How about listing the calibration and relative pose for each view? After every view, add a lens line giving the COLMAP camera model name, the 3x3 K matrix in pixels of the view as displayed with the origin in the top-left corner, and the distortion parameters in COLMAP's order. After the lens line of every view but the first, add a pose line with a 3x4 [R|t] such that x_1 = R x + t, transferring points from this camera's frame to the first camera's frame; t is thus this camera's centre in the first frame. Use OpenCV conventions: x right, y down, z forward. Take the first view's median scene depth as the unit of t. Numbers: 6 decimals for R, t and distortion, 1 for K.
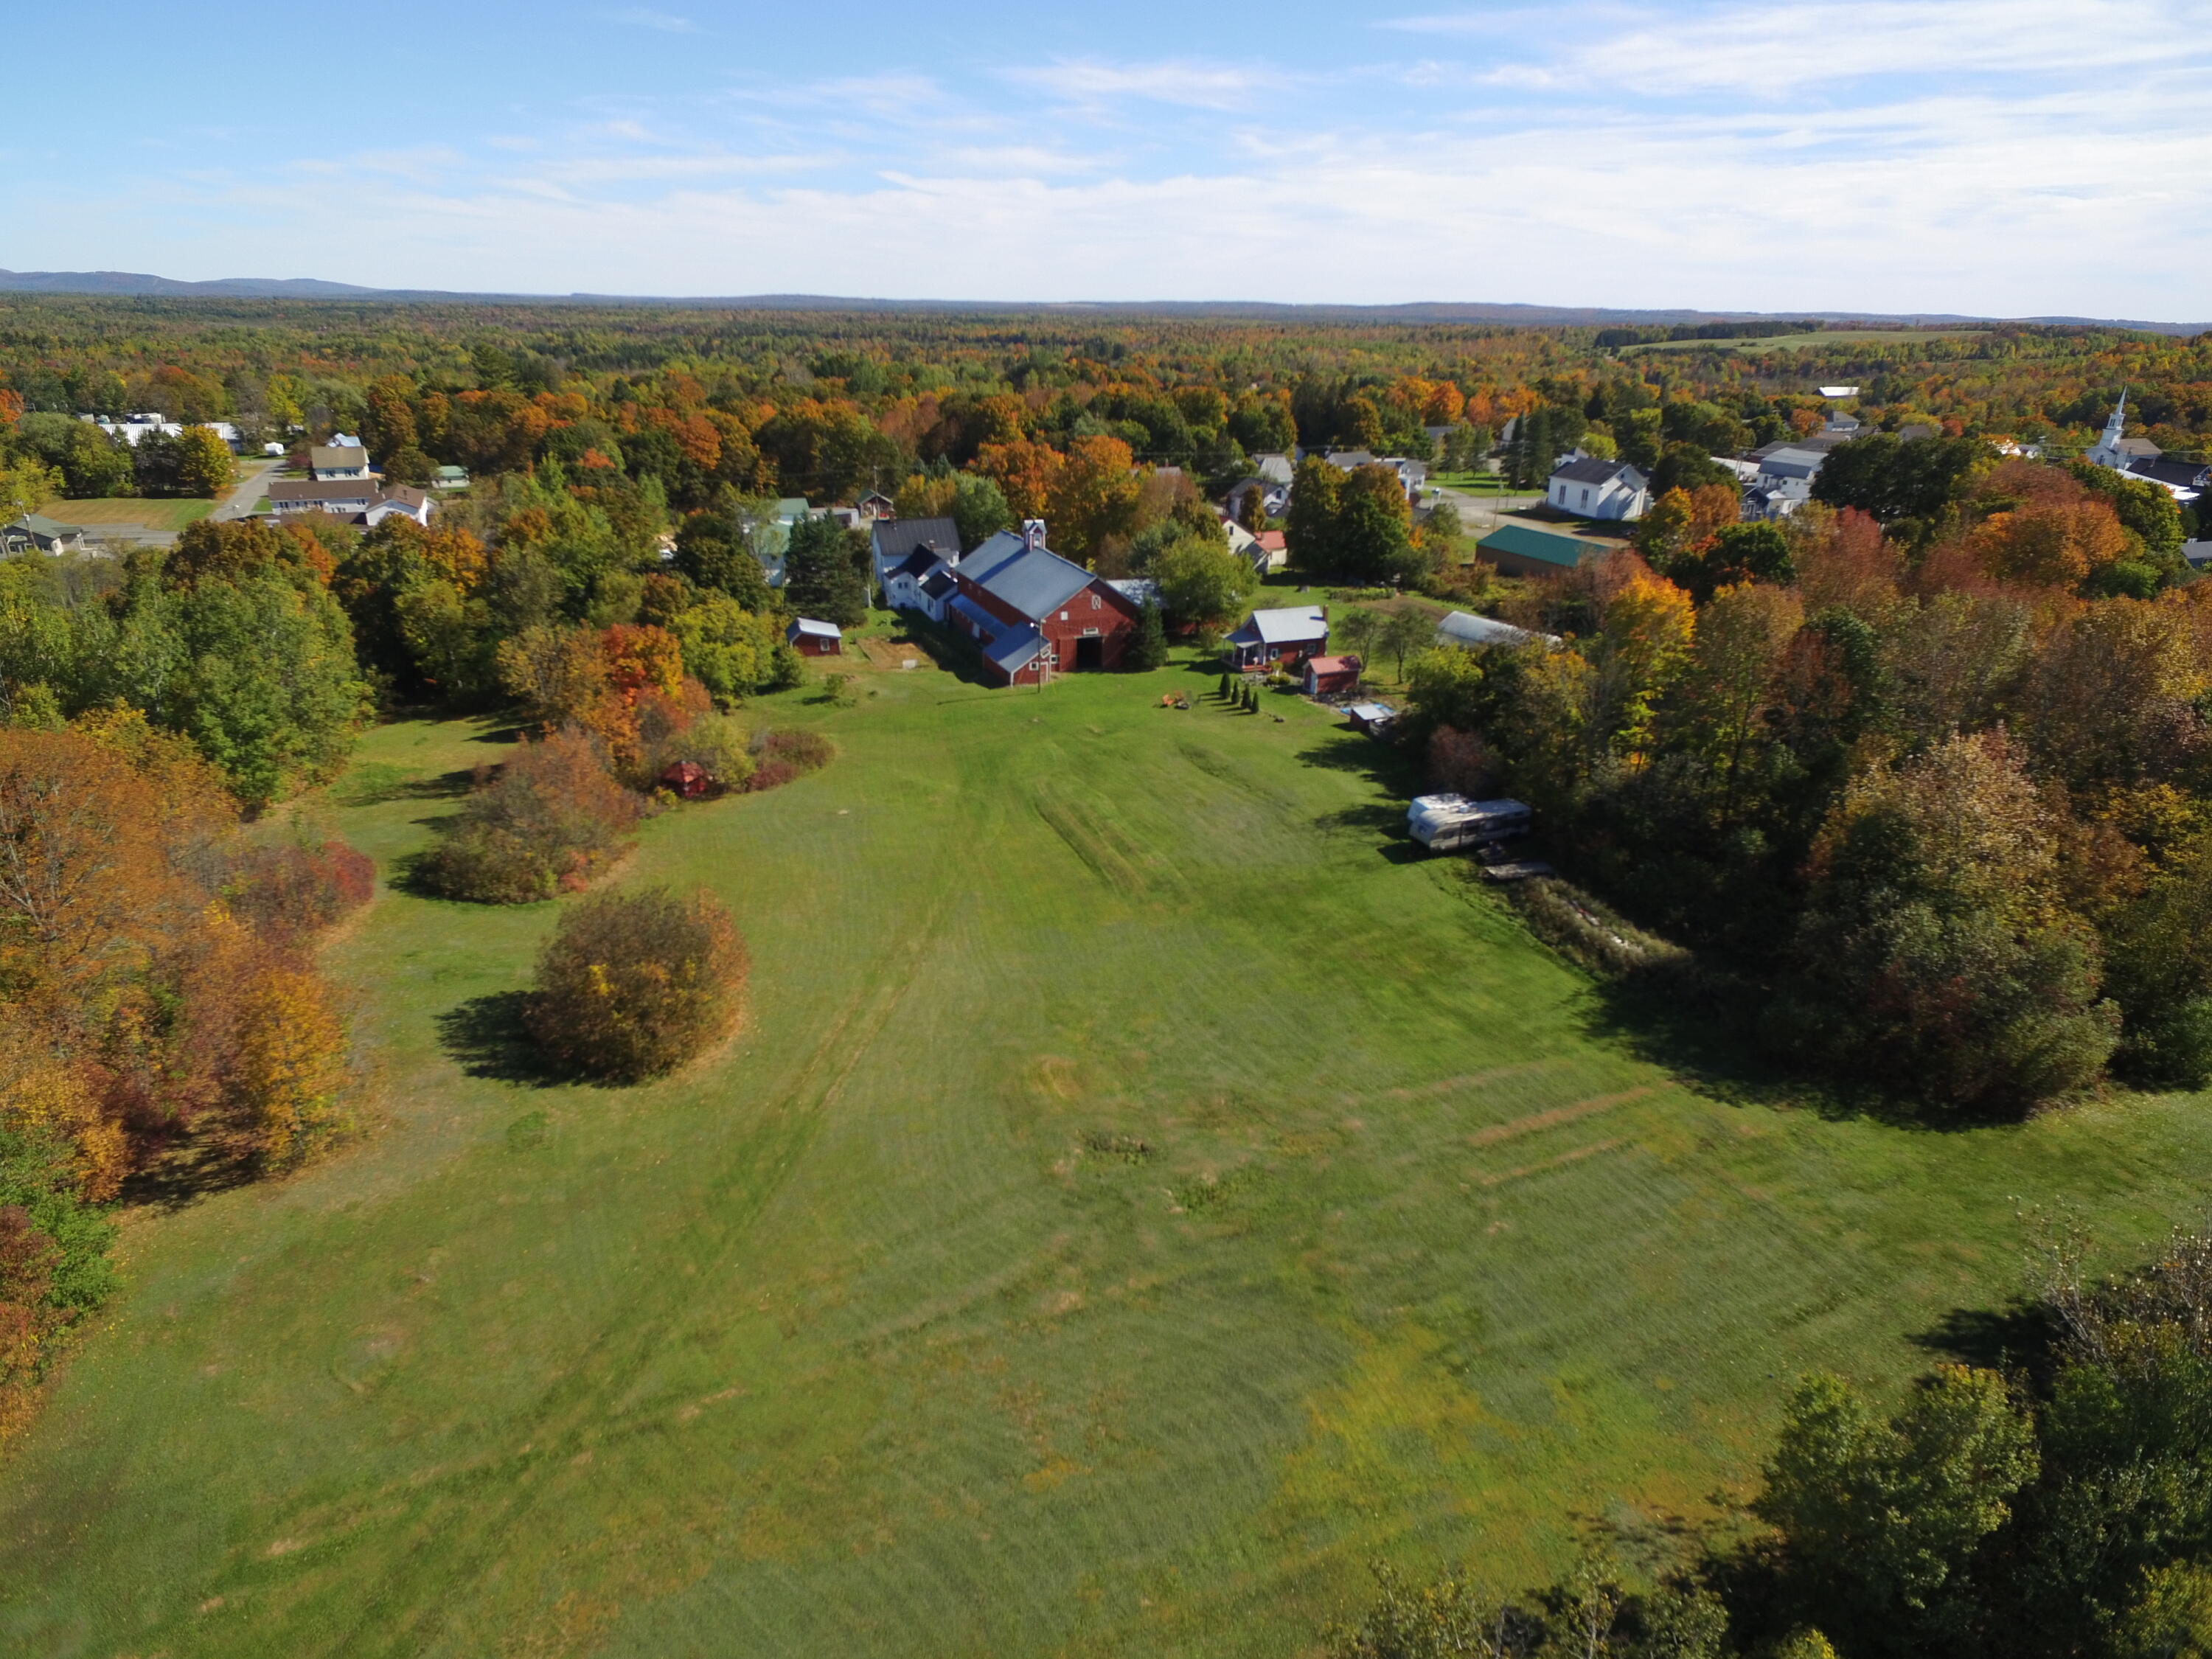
lens RADIAL K [[1290.1, 0, 1102.2], [0, 1290.1, 782.9], [0, 0, 1]] dist [-0.020997, 0.019629]
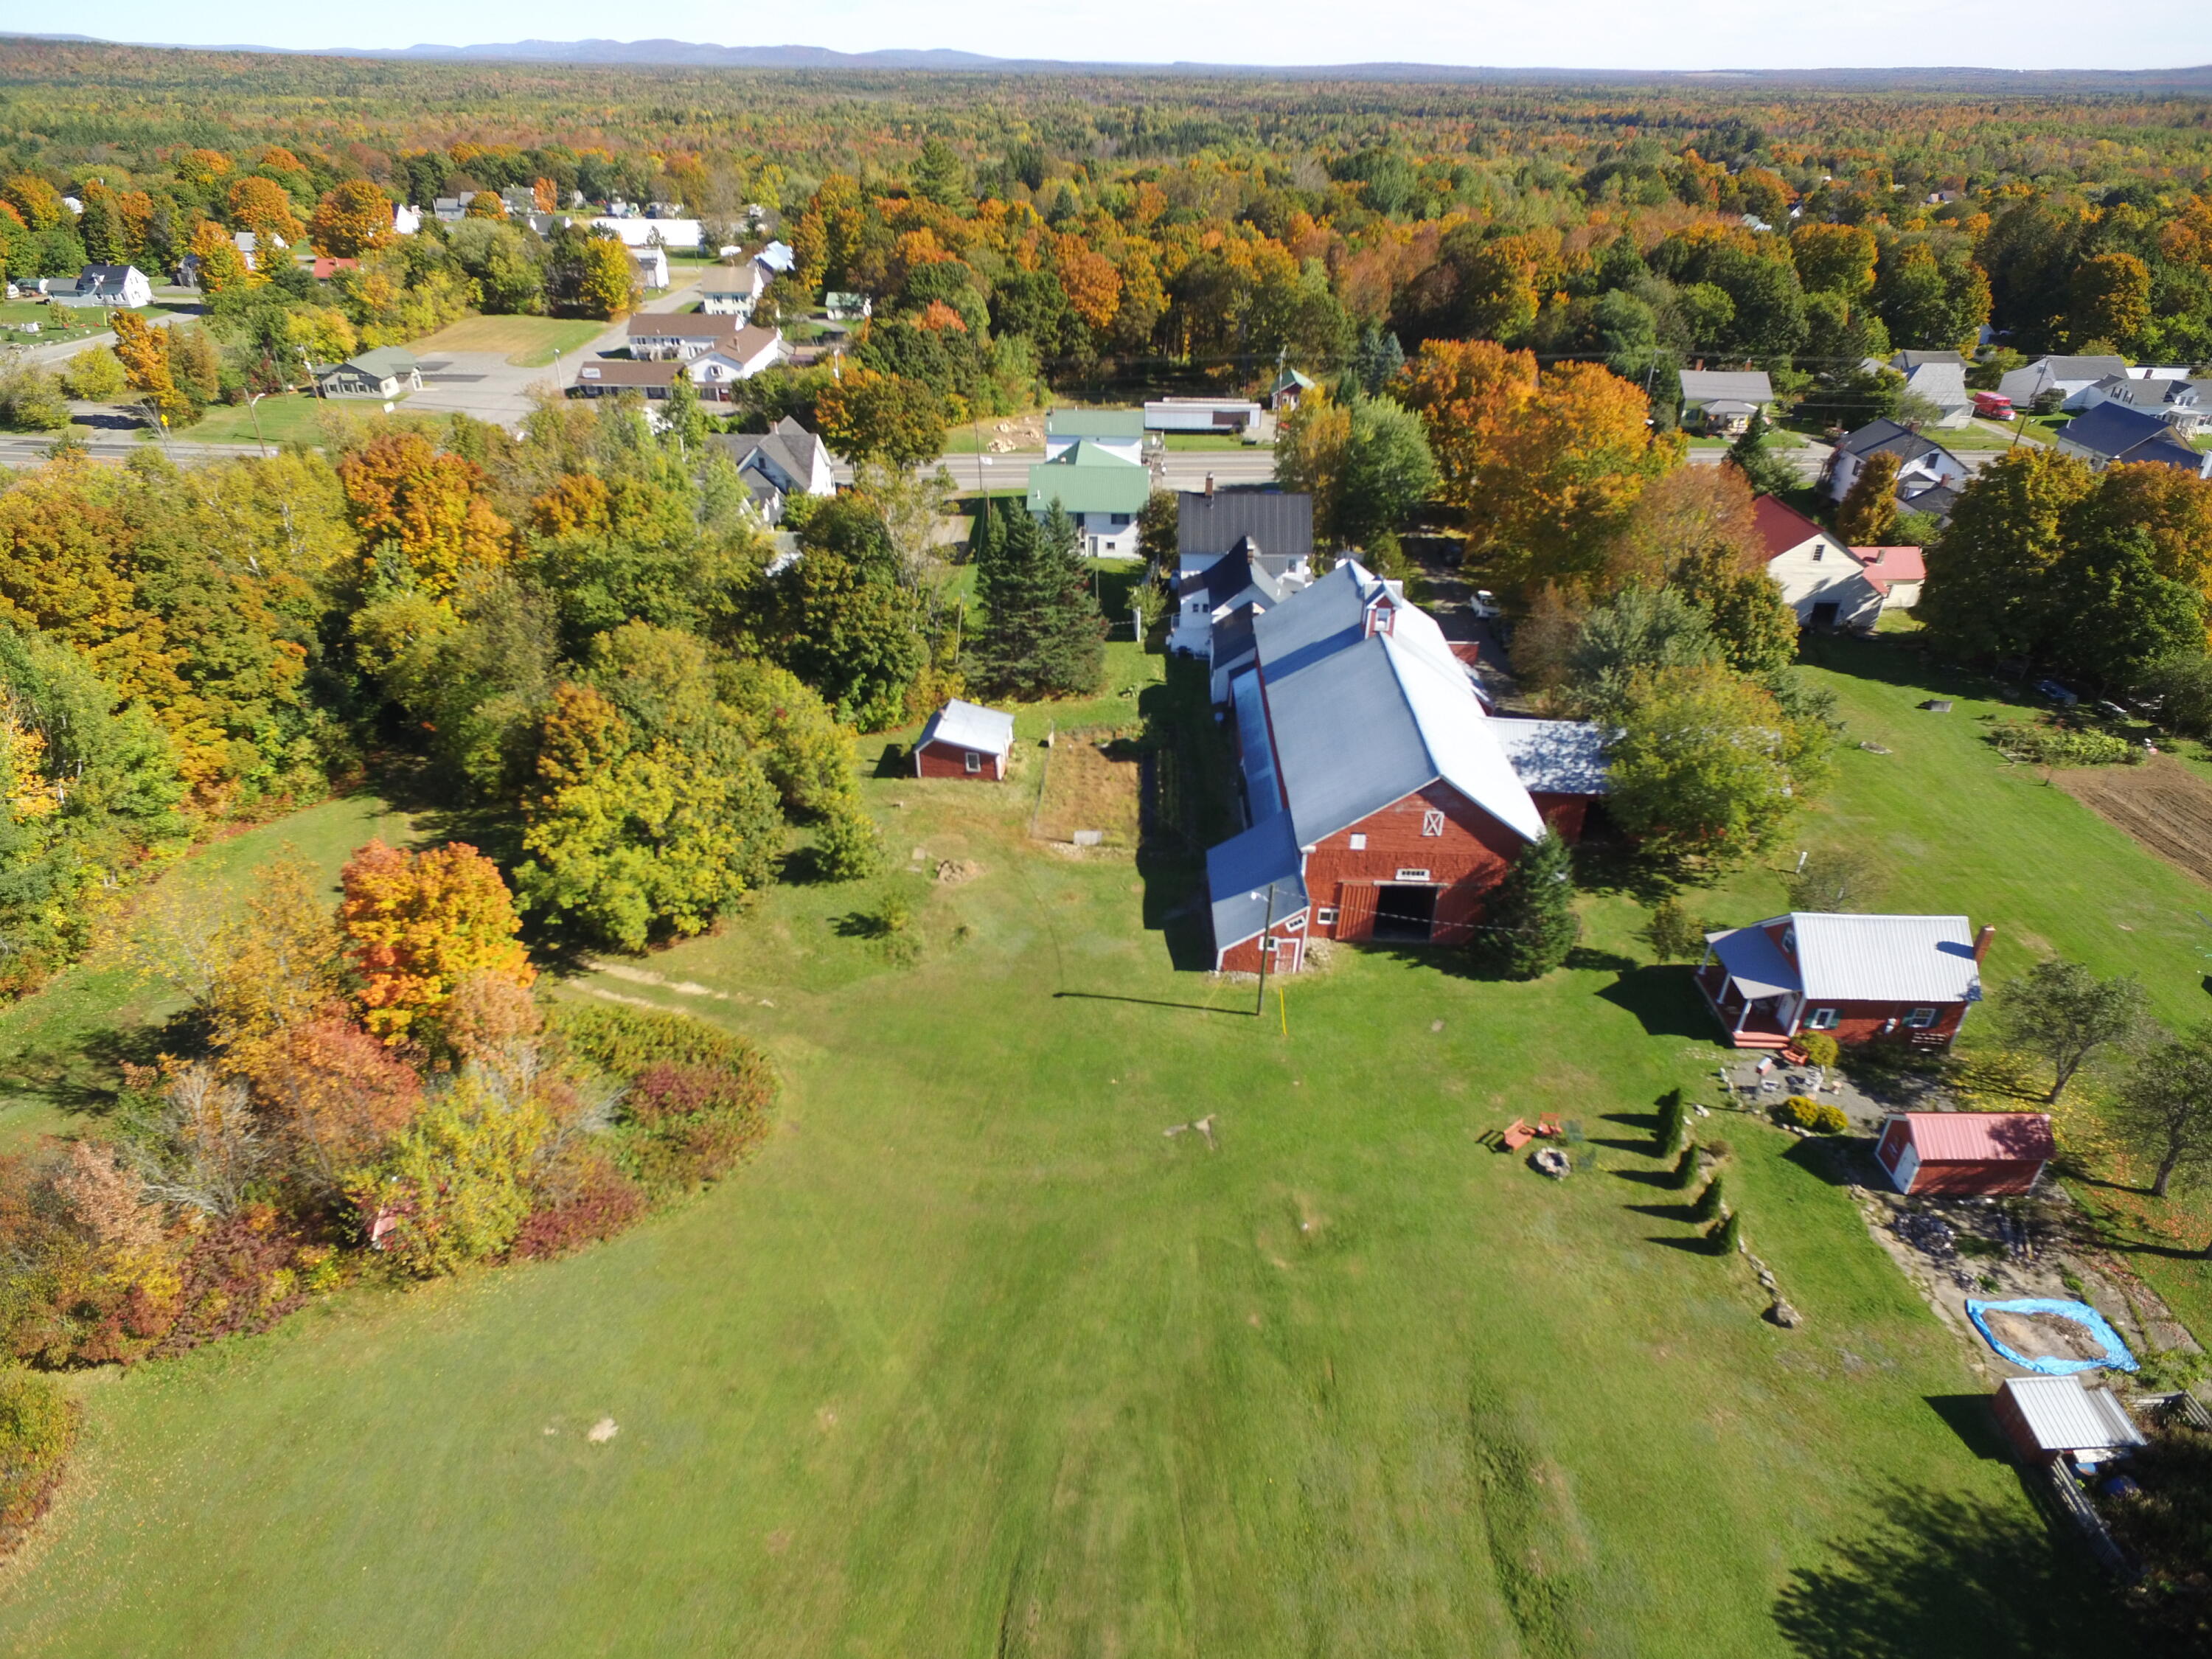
lens RADIAL K [[1290.1, 0, 1102.2], [0, 1290.1, 782.9], [0, 0, 1]] dist [-0.020997, 0.019629]
pose [[0.913356, 0.193553, -0.358215, 0.025488], [-0.138379, 0.974979, 0.173975, -0.109769], [0.382926, -0.109331, 0.917286, 0.258052]]
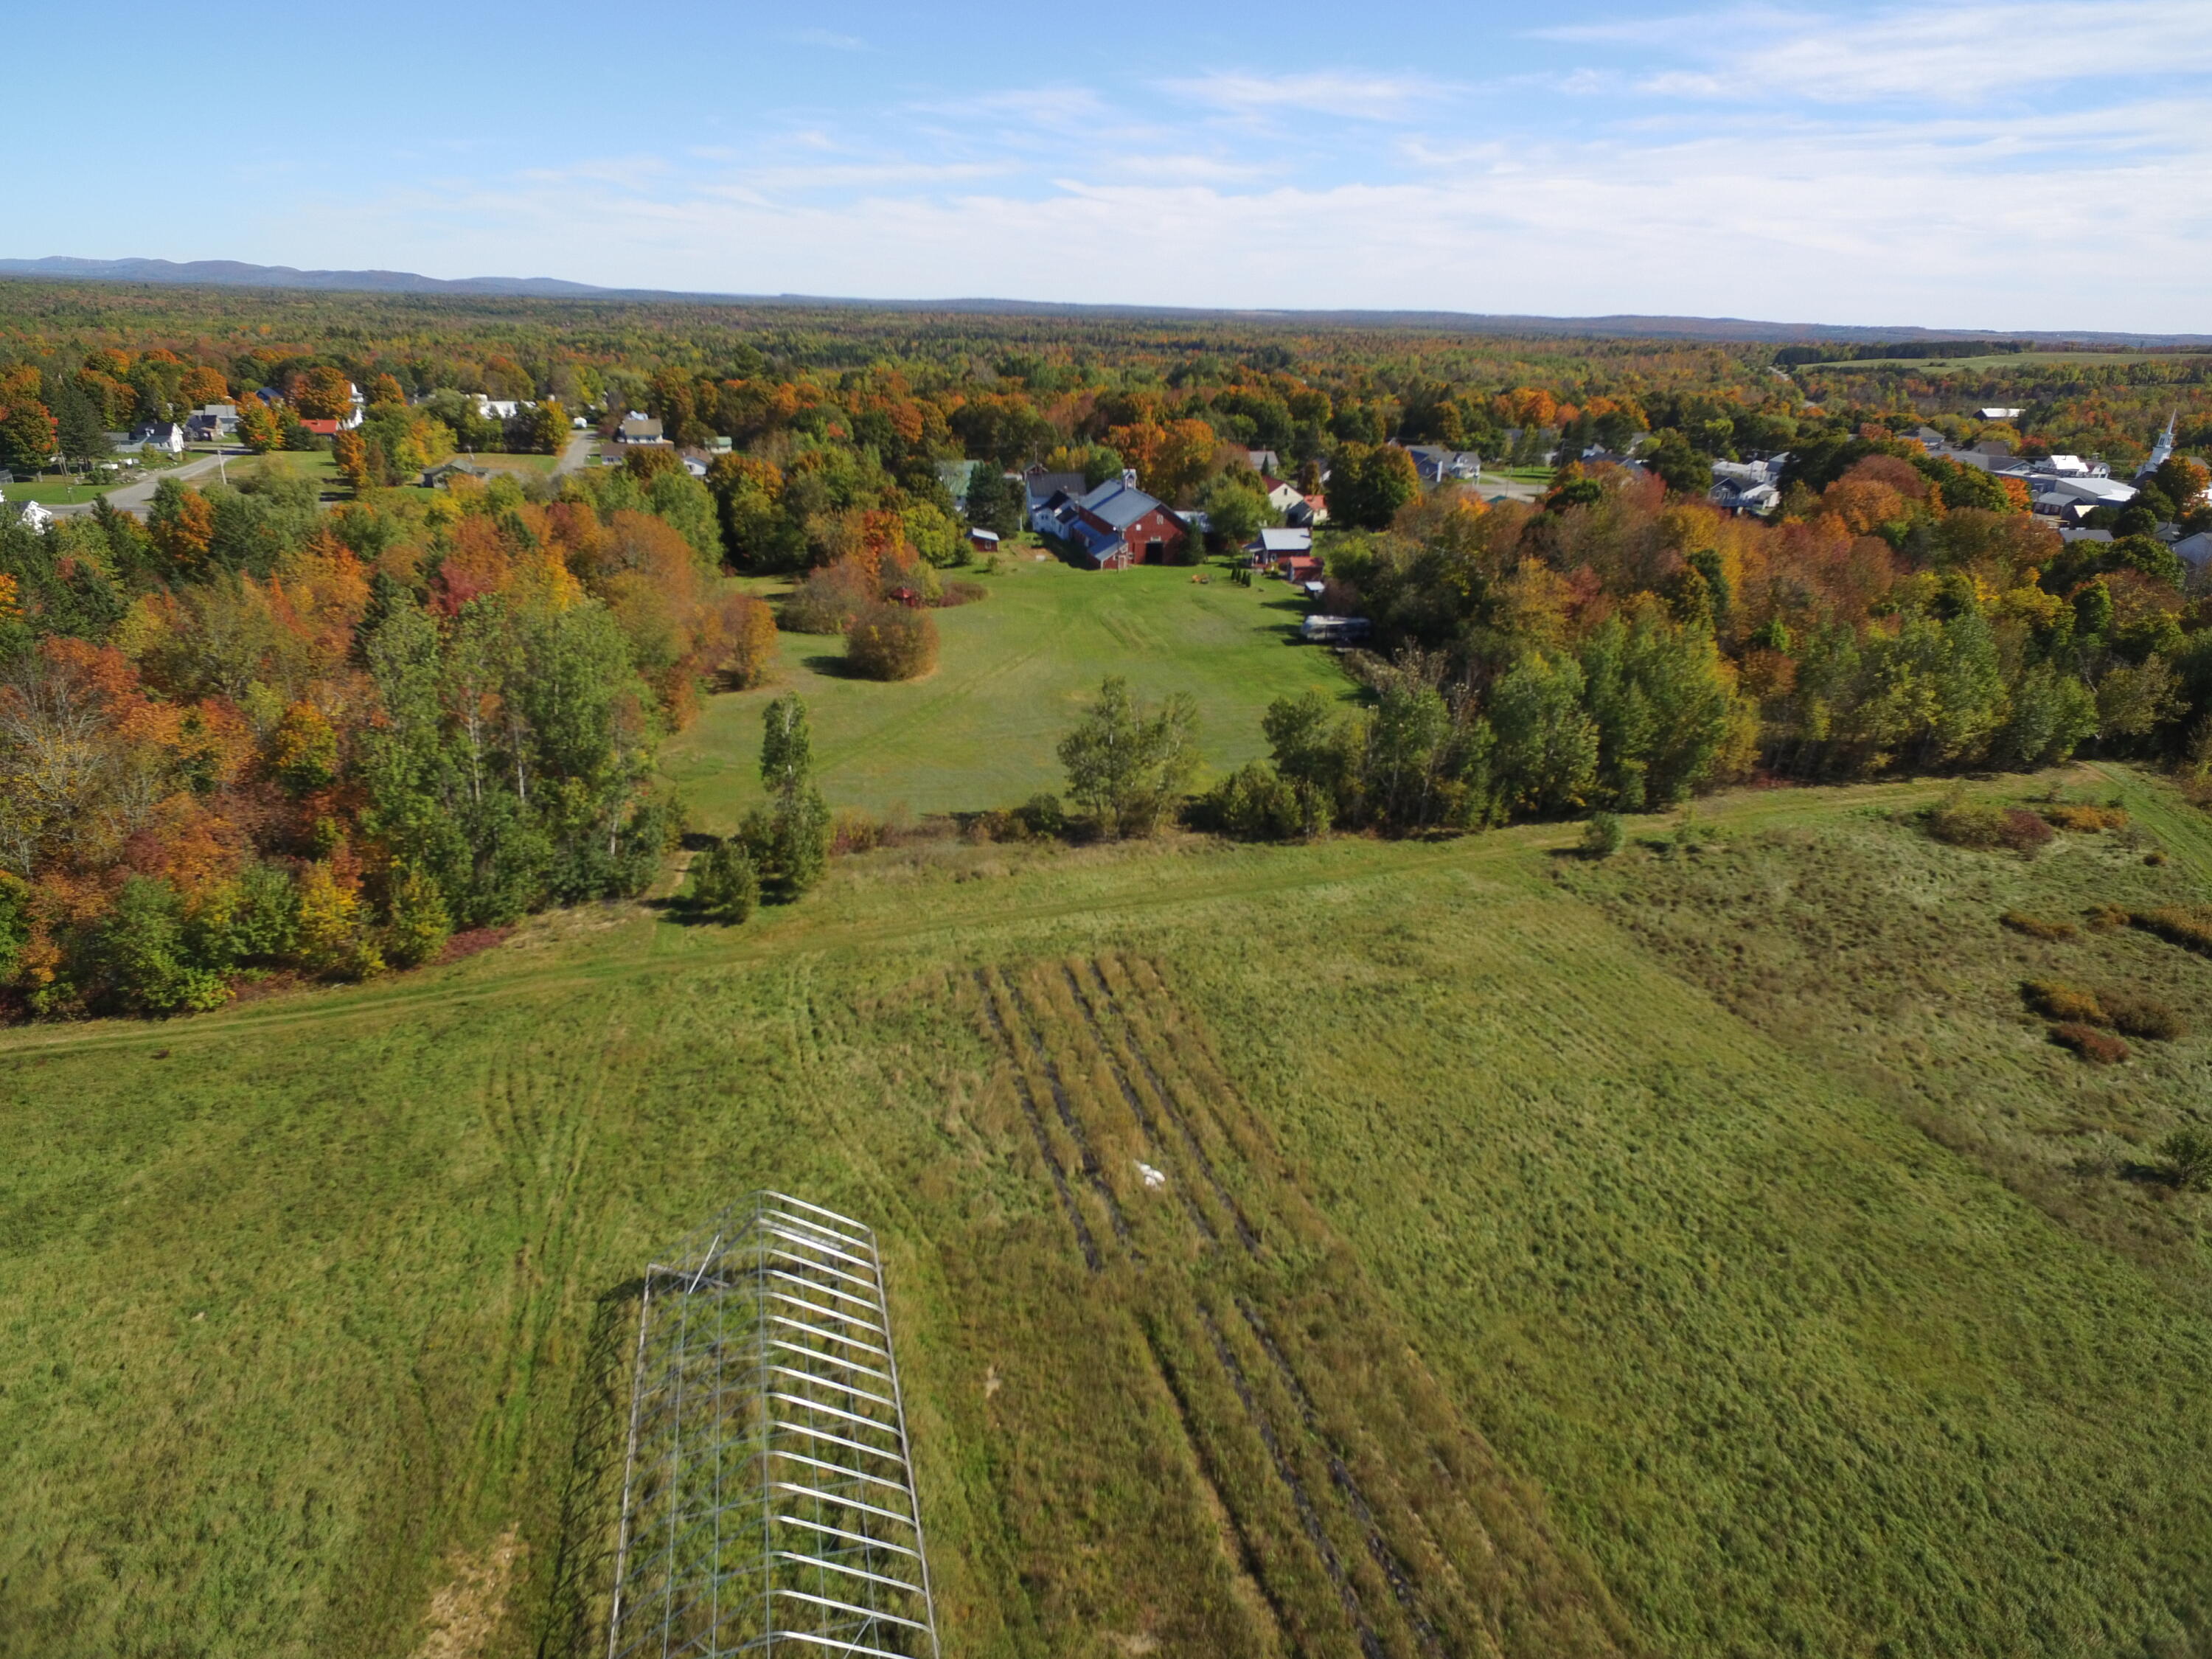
lens RADIAL K [[1290.1, 0, 1102.2], [0, 1290.1, 782.9], [0, 0, 1]] dist [-0.020997, 0.019629]
pose [[0.990418, 0.059693, -0.124533, 0.069208], [-0.060212, 0.998186, -0.000399, 0.090710], [0.124283, 0.007893, 0.992215, -0.274884]]
